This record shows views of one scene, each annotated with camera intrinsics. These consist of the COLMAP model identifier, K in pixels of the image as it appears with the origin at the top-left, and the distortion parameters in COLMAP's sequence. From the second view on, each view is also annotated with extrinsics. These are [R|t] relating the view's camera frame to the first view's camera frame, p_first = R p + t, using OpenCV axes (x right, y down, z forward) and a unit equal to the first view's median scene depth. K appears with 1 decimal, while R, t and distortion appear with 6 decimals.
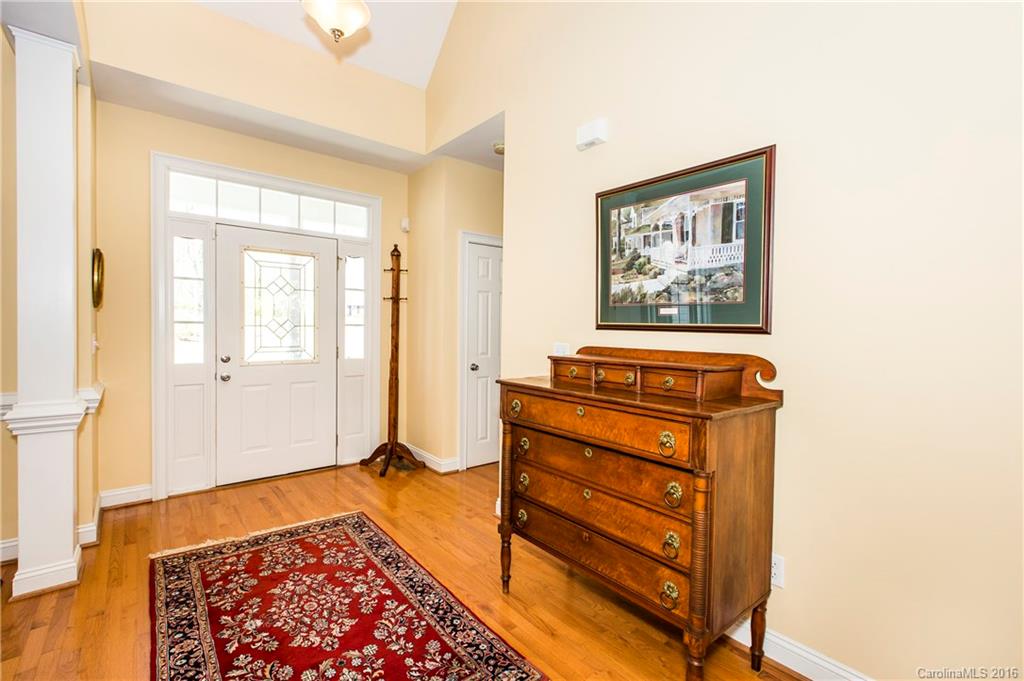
lens RADIAL K [[469.5, 0, 511.1], [0, 469.5, 331.6], [0, 0, 1]] dist [0.003218, -0.001605]
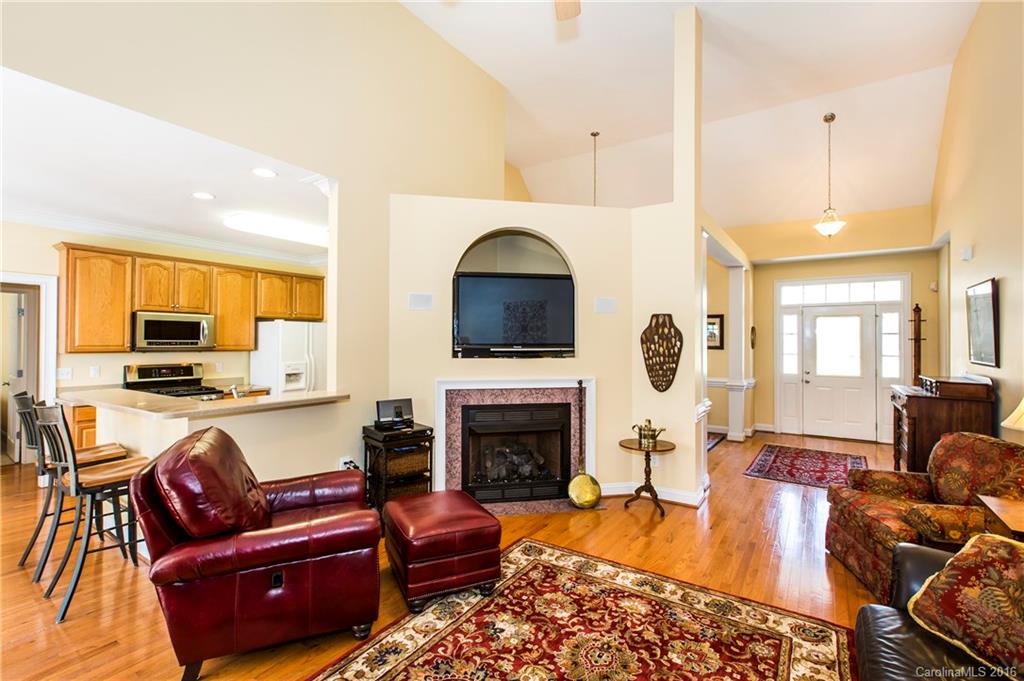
lens RADIAL K [[469.5, 0, 517.0], [0, 469.5, 338.5], [0, 0, 1]] dist [0.003218, -0.001605]
pose [[0.278495, -0.019912, -0.960231, 0.927883], [-0.011574, 0.999643, -0.024086, -0.023027], [0.960368, 0.017822, 0.278165, -0.719485]]
